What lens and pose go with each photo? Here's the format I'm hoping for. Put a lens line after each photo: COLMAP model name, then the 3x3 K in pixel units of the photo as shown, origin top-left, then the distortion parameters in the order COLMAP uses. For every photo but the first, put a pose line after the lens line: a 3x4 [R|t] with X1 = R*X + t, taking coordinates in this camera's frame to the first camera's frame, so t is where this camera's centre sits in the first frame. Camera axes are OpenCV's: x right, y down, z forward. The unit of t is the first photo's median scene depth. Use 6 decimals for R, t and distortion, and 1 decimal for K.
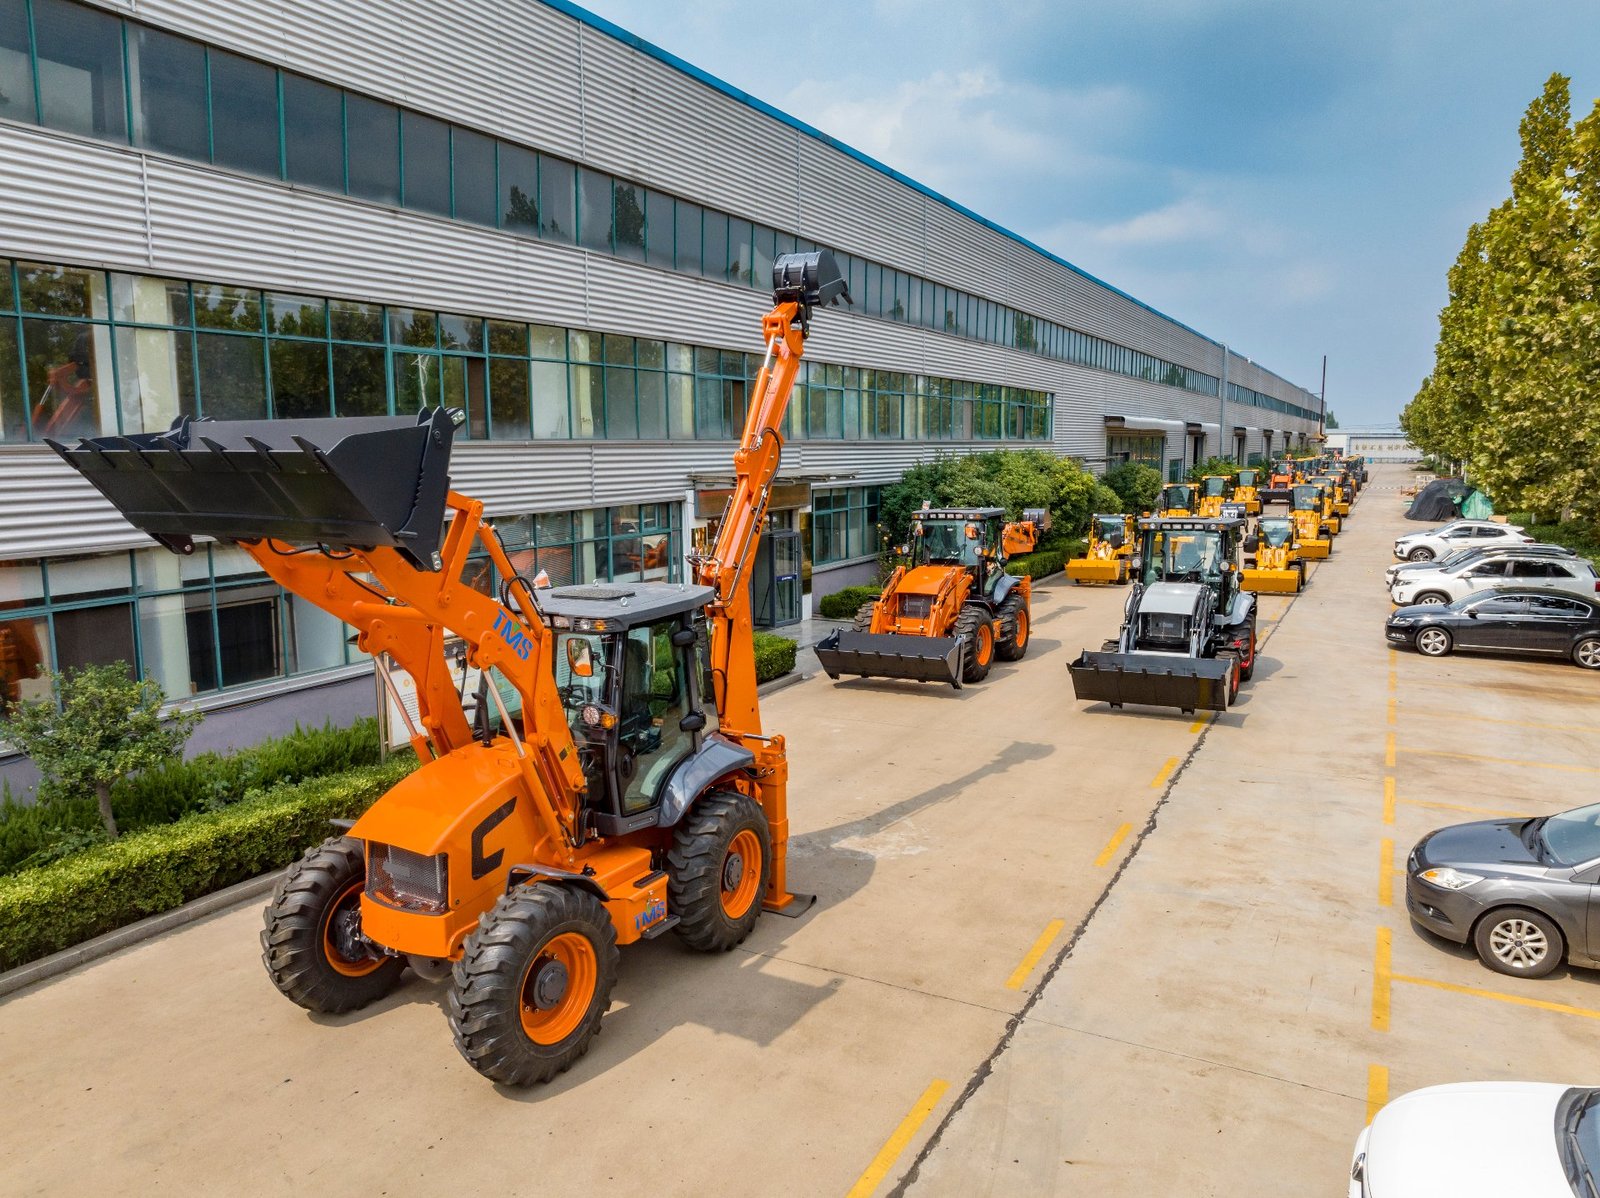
lens RADIAL K [[1127.0, 0, 798.4], [0, 1127.0, 601.4], [0, 0, 1]] dist [-0.035935, -0.005947]
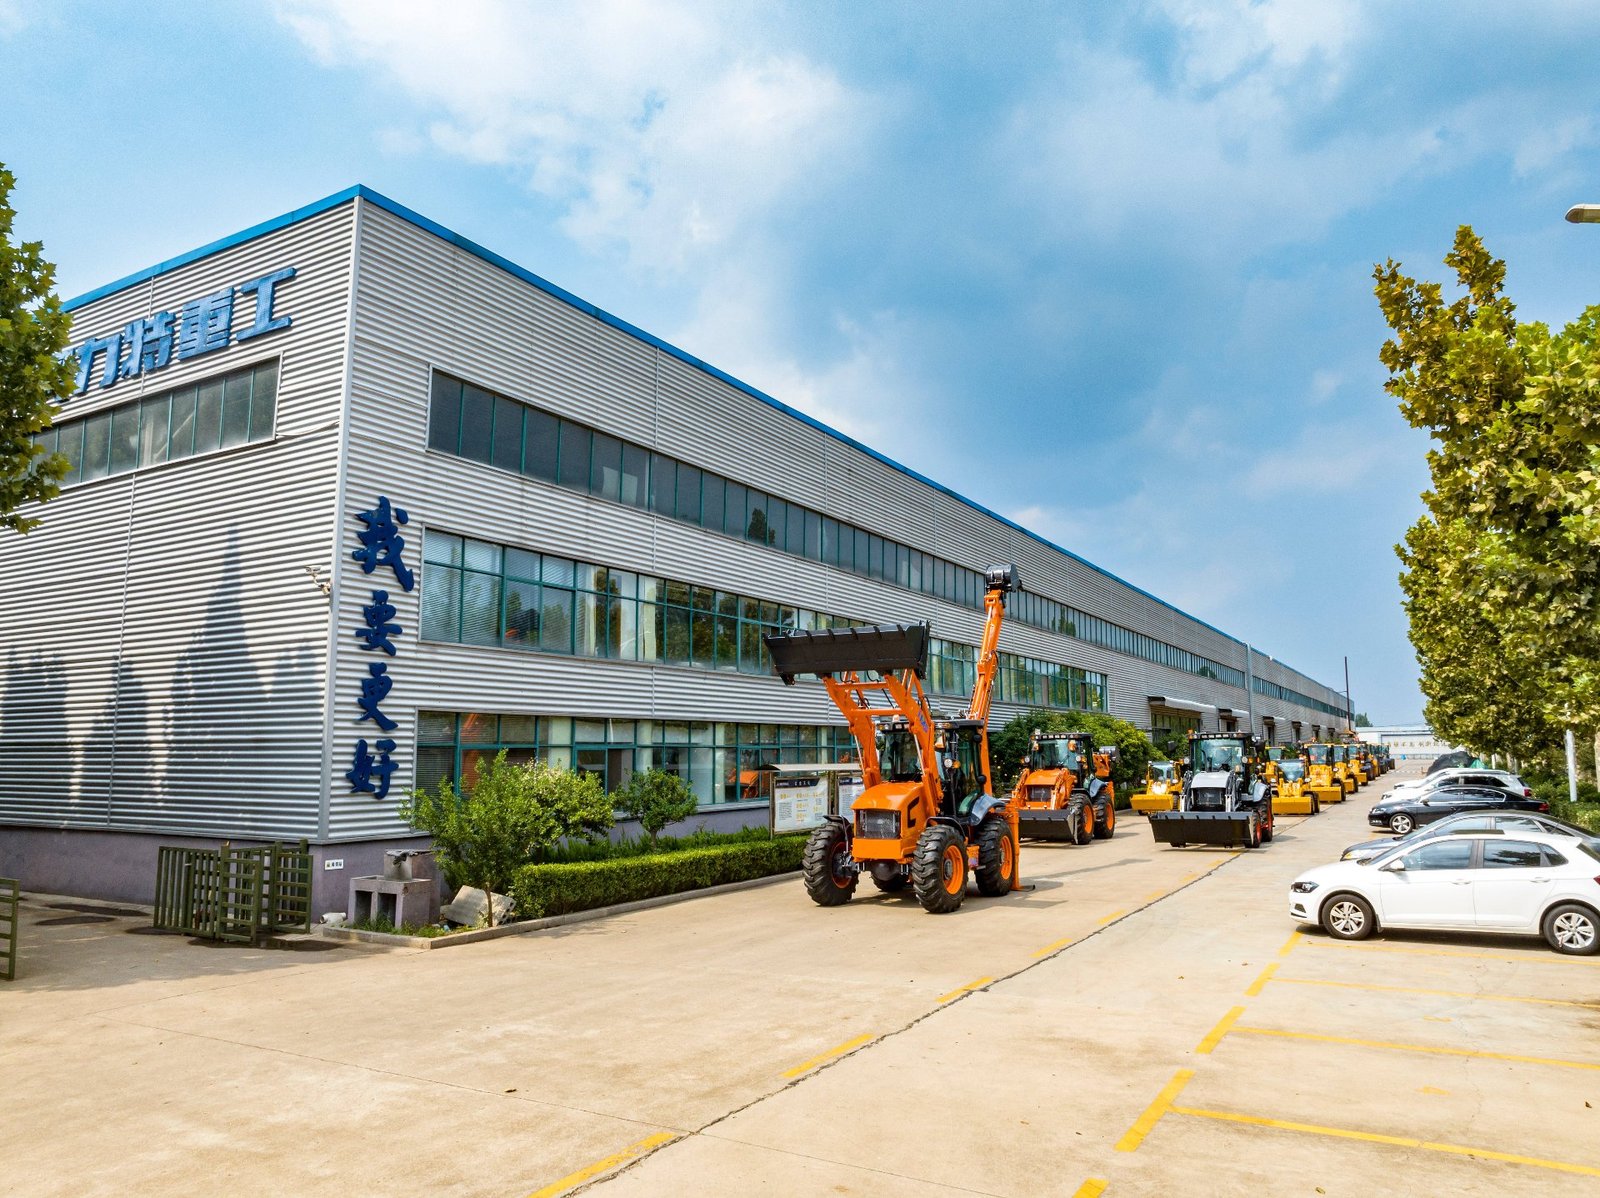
lens RADIAL K [[1127.0, 0, 798.2], [0, 1127.0, 596.6], [0, 0, 1]] dist [-0.035935, -0.005947]
pose [[0.999555, -0.003815, -0.029598, -0.142564], [-0.004424, 0.961896, -0.273381, 0.135332], [0.029513, 0.273390, 0.961450, -0.426029]]
